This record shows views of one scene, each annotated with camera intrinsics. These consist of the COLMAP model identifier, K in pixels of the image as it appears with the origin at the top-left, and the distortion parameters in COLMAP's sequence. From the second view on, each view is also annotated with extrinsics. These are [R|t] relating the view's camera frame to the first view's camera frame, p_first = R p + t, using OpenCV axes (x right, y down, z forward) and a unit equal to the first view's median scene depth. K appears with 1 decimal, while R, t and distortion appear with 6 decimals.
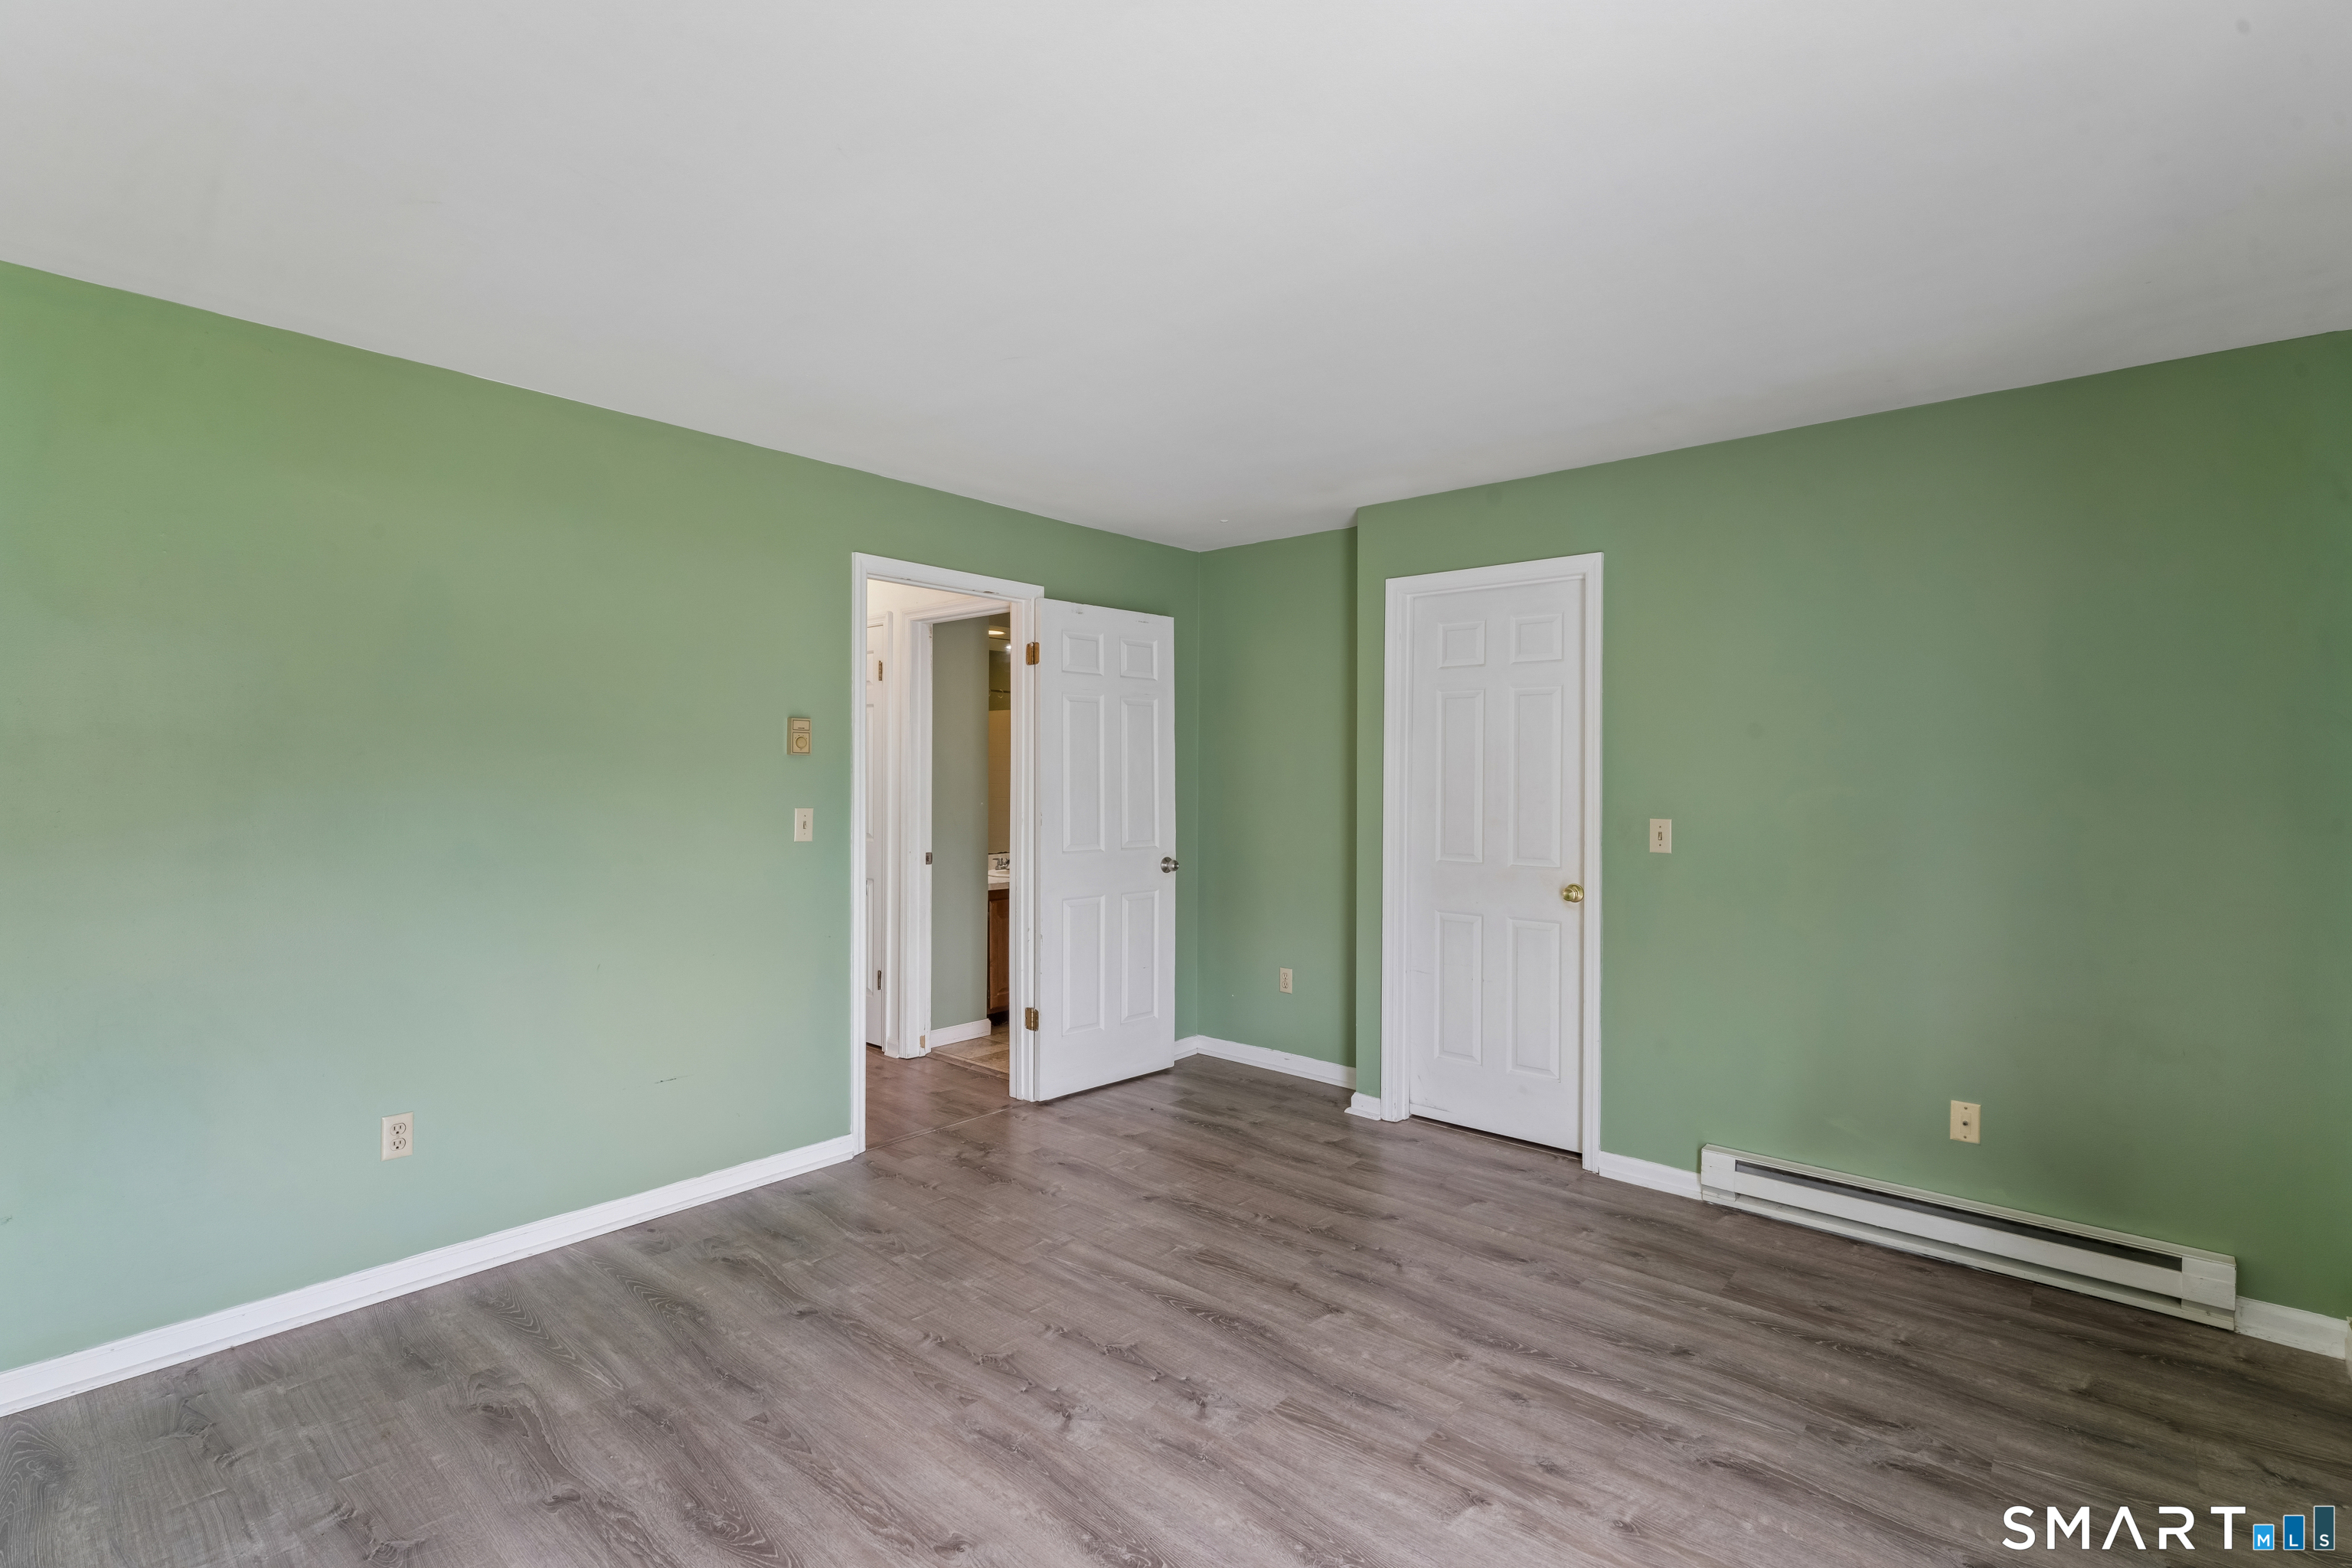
lens RADIAL K [[1083.8, 0, 1176.0], [0, 1083.8, 784.0], [0, 0, 1]] dist [-0.000903, -0.000249]
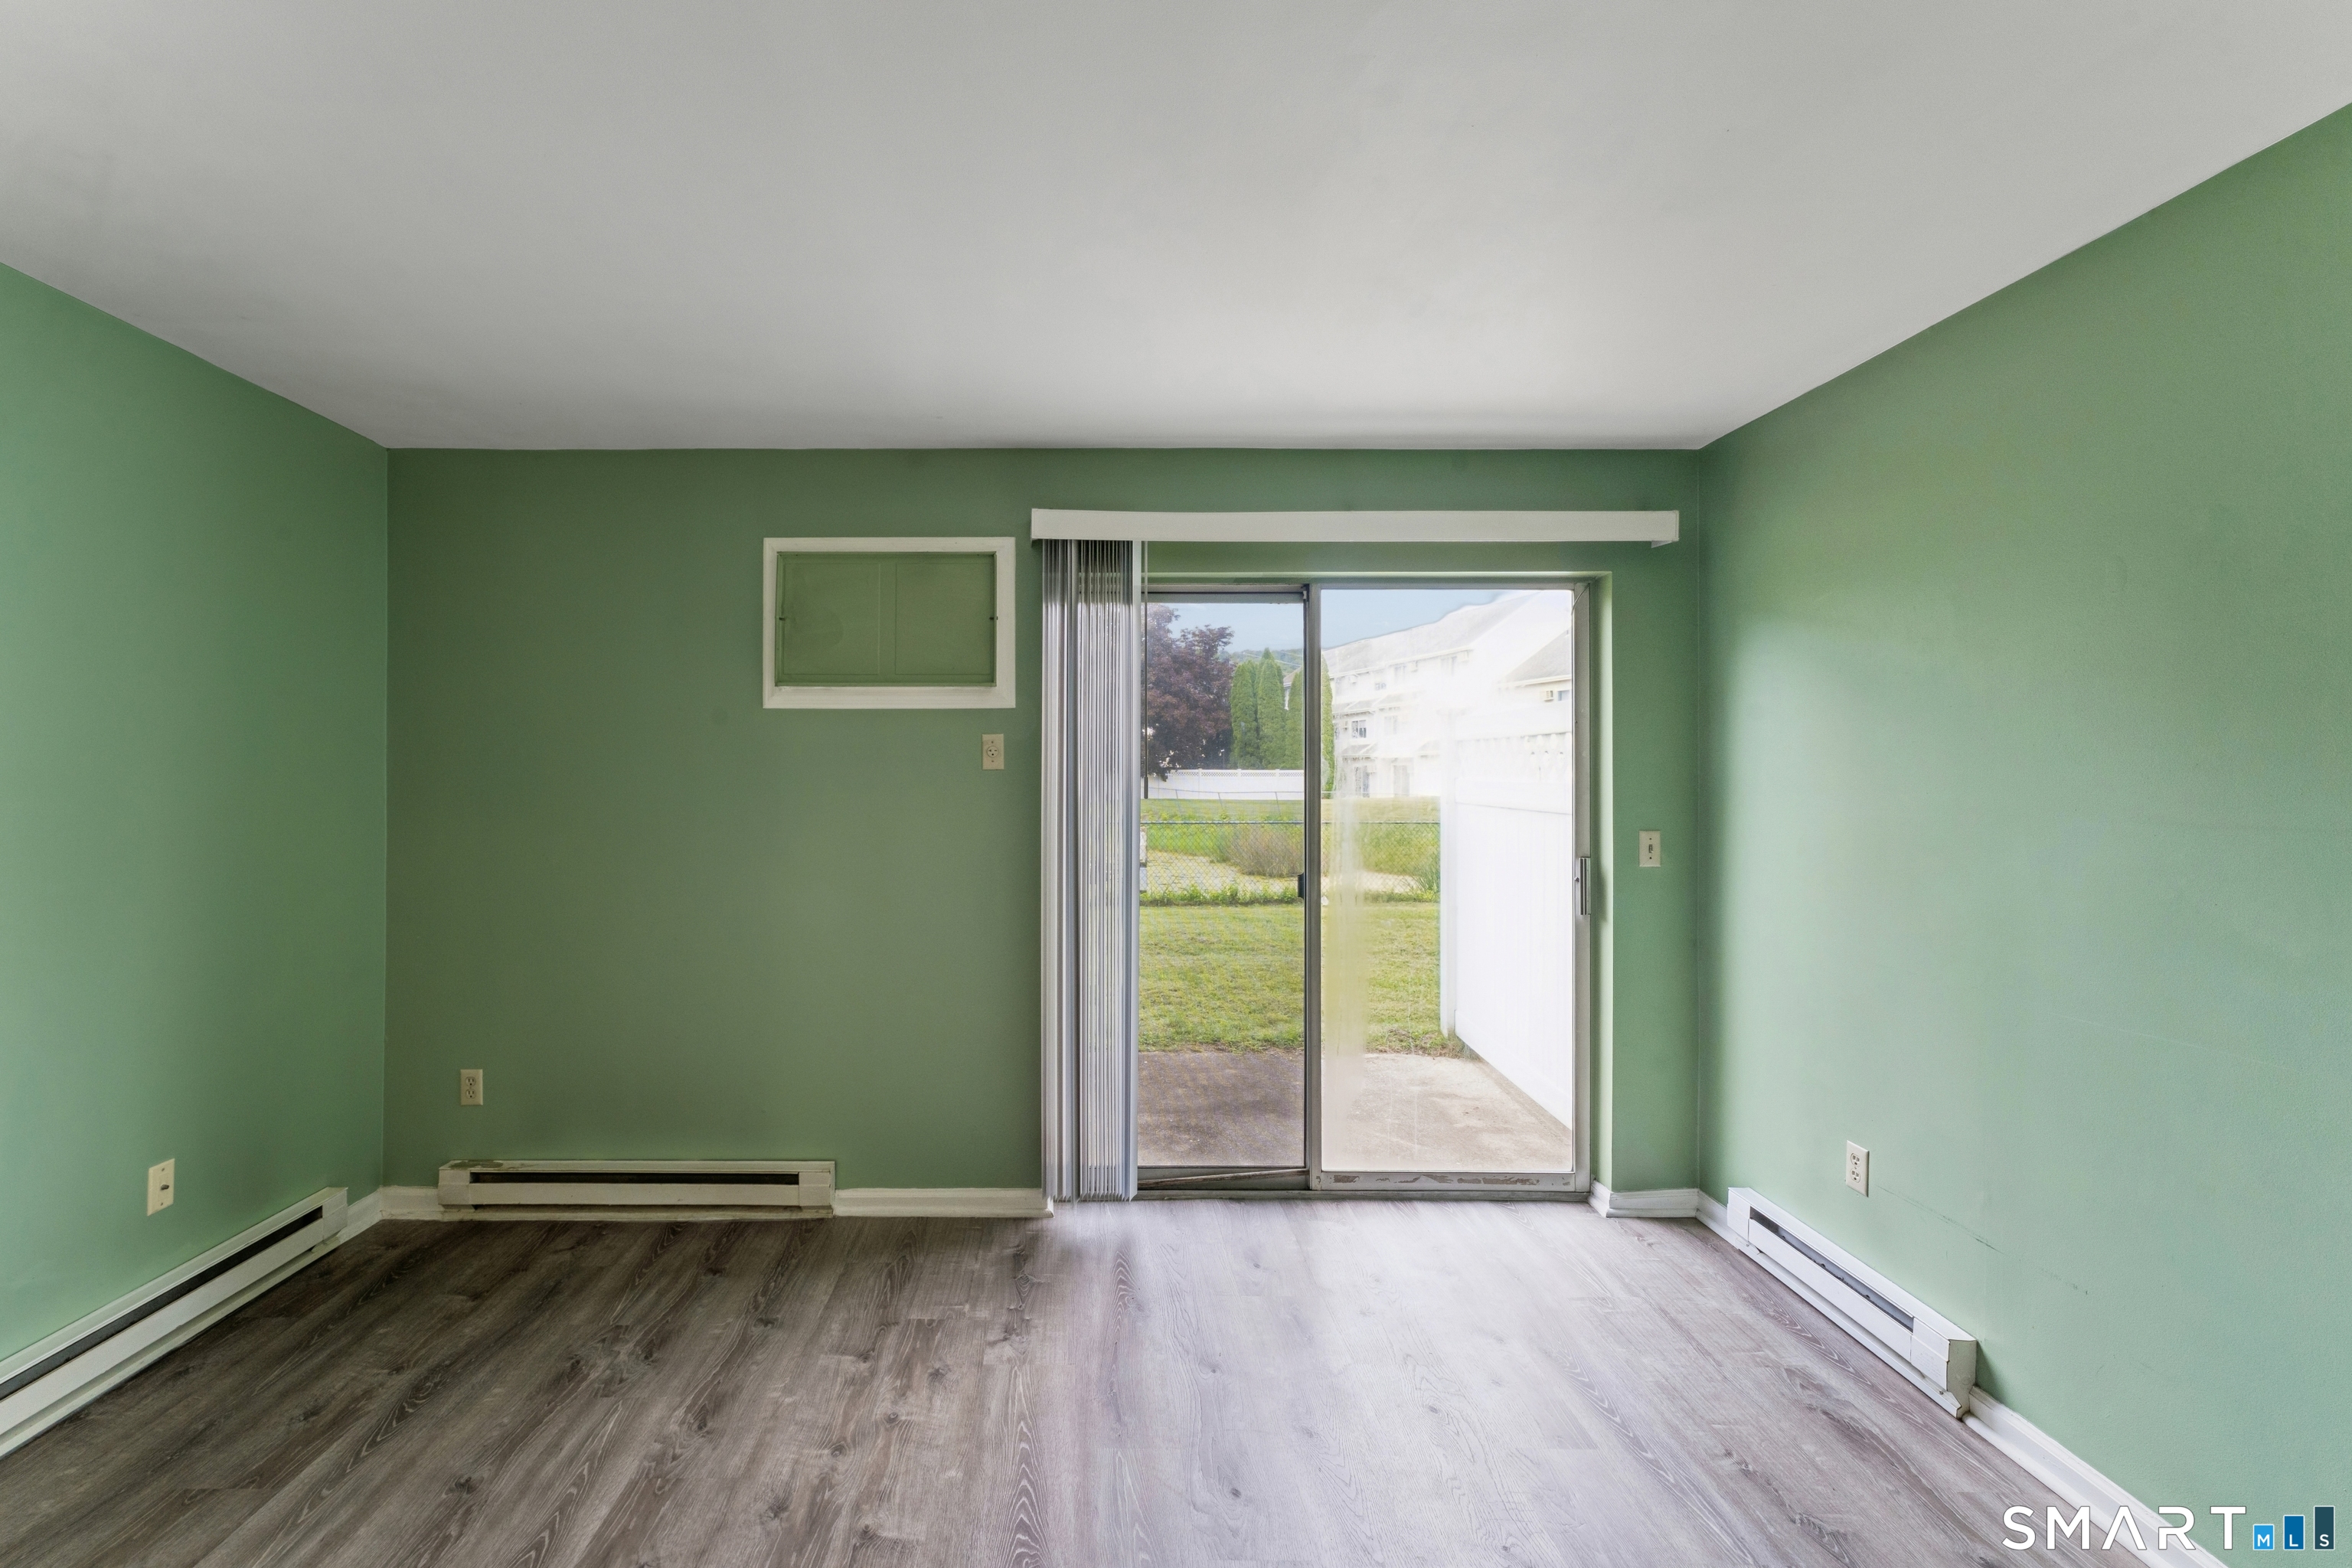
lens RADIAL K [[1023.8, 0, 1086.0], [0, 1023.8, 773.0], [0, 0, 1]] dist [0.006195, -0.000383]
pose [[-0.658999, -0.002018, 0.752141, -0.393591], [0.003156, 0.999980, 0.005449, -0.018272], [-0.752137, 0.005965, -0.658980, 1.058499]]
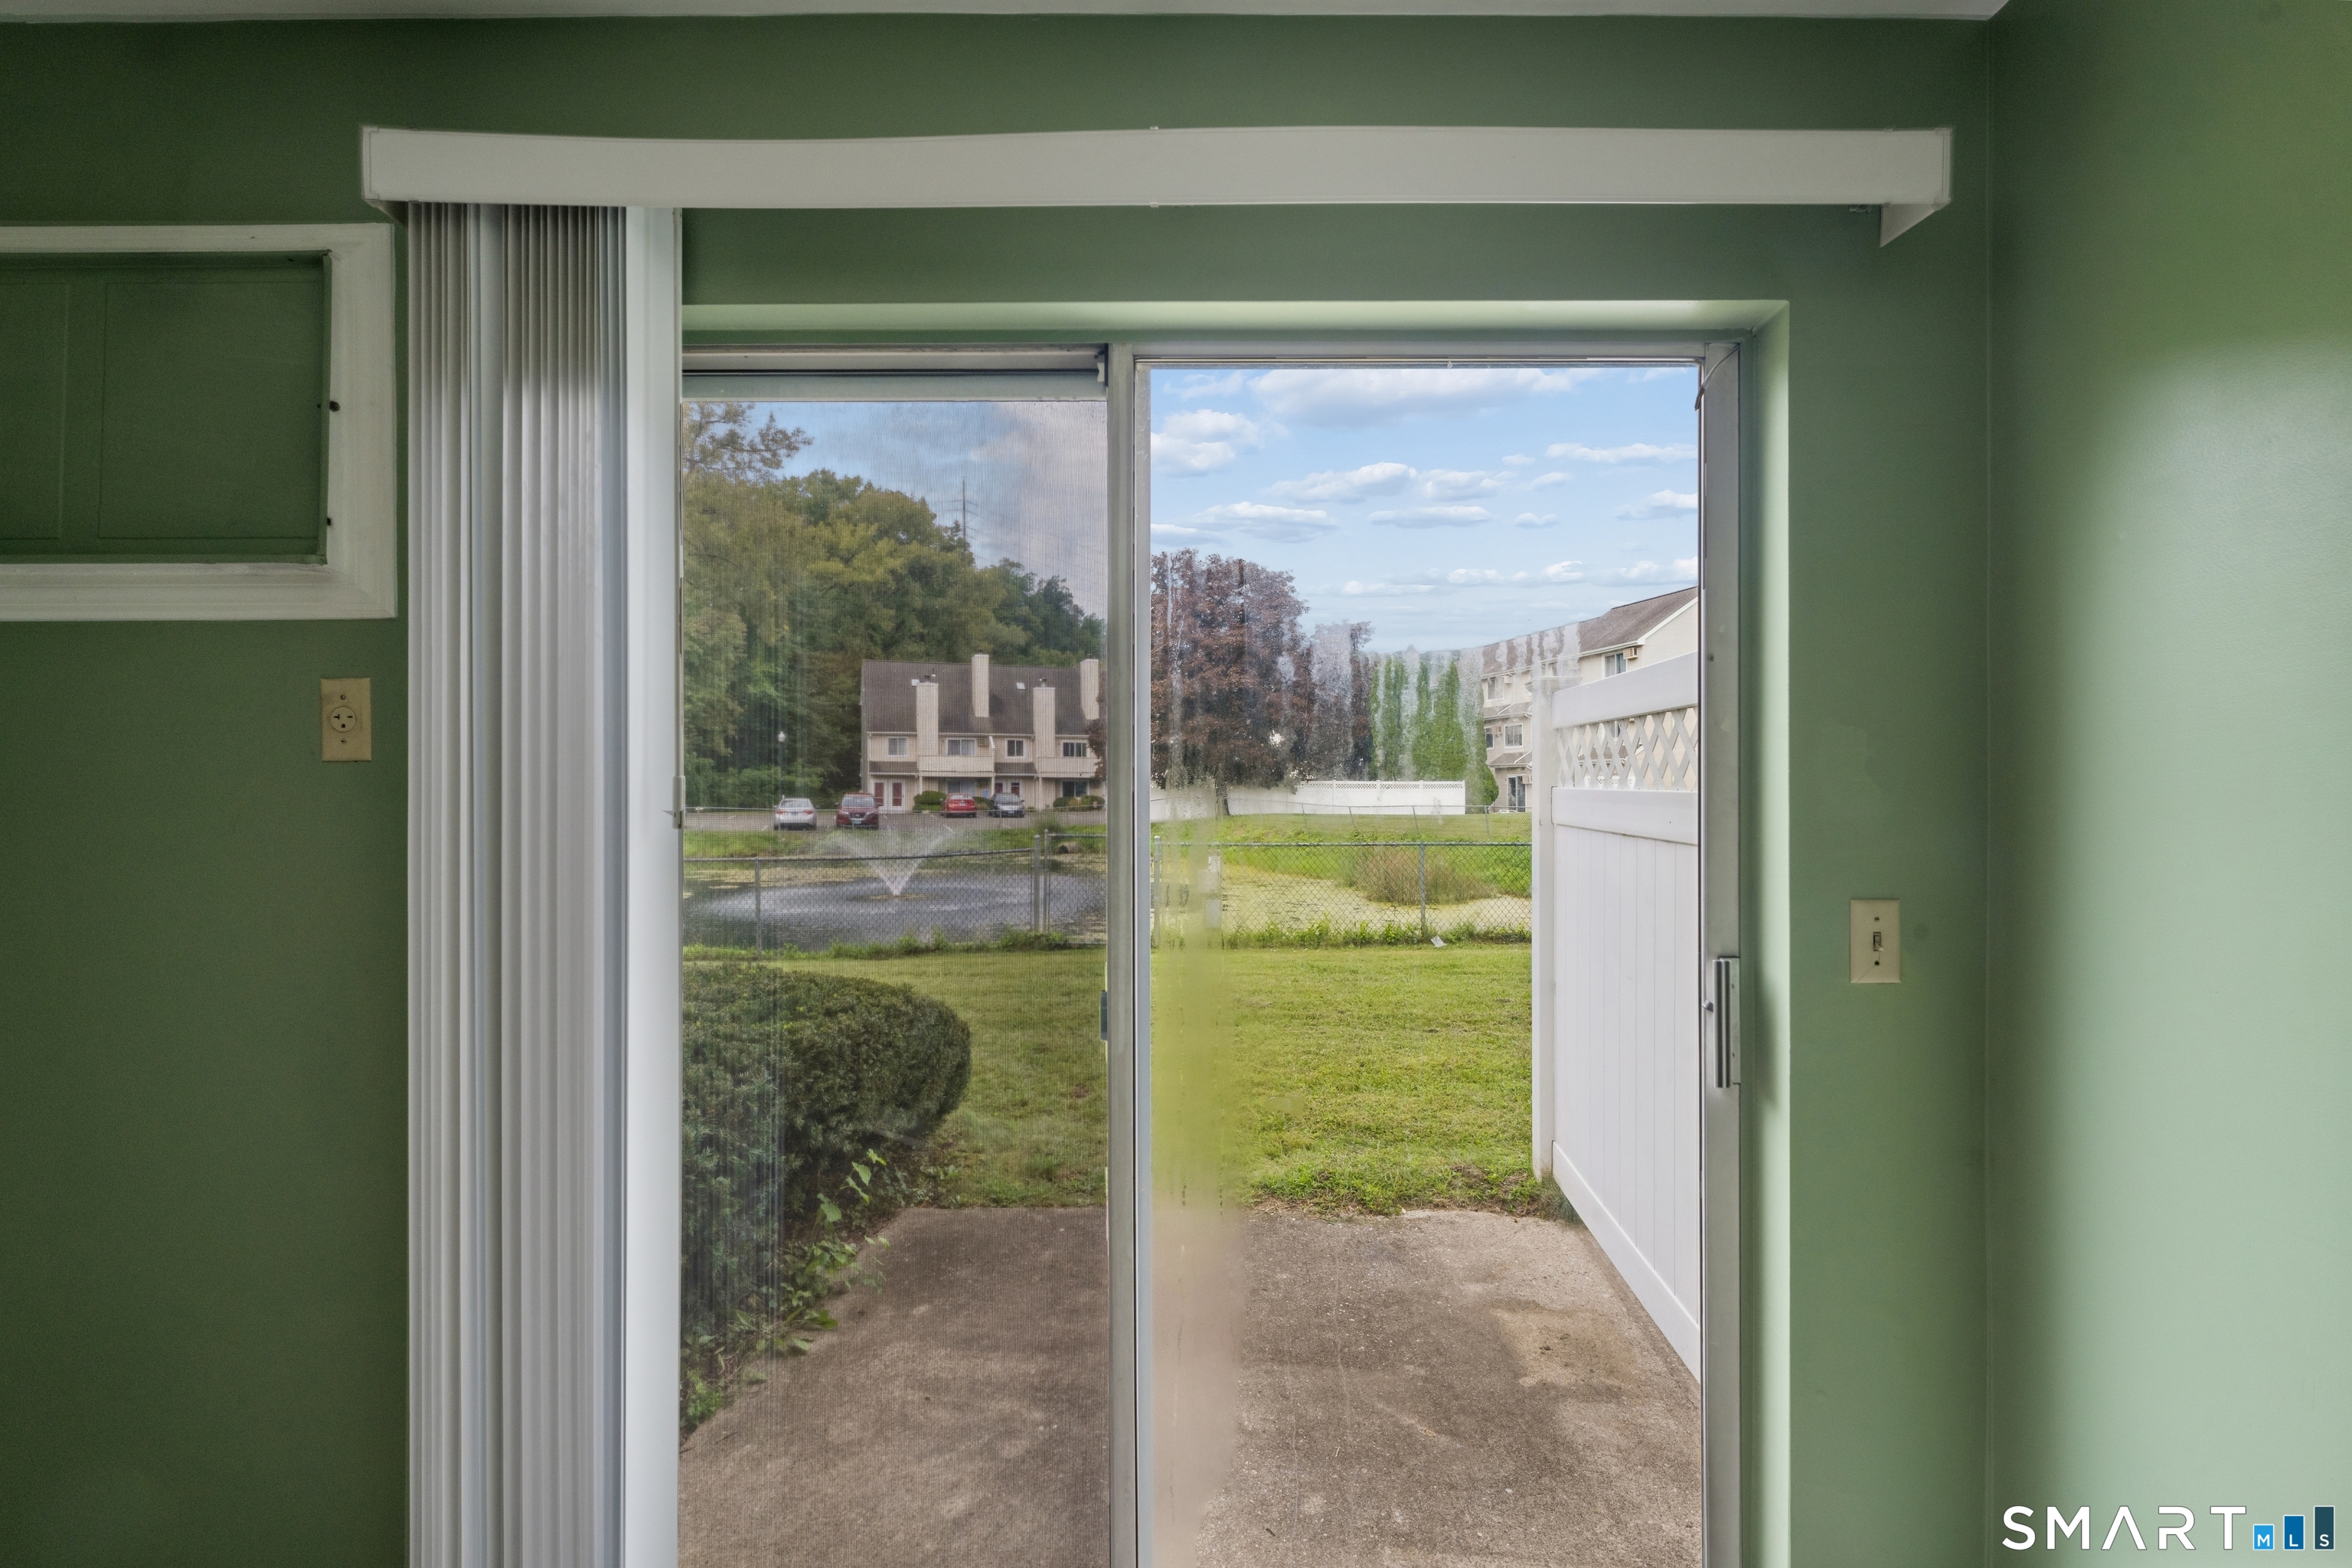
lens RADIAL K [[1091.1, 0, 1219.1], [0, 1091.1, 785.2], [0, 0, 1]] dist [0.001819, 0.000094]
pose [[-0.649377, -0.000835, 0.760466, -0.137008], [0.004306, 0.999979, 0.004775, -0.004850], [-0.760455, 0.006375, -0.649360, 0.399739]]
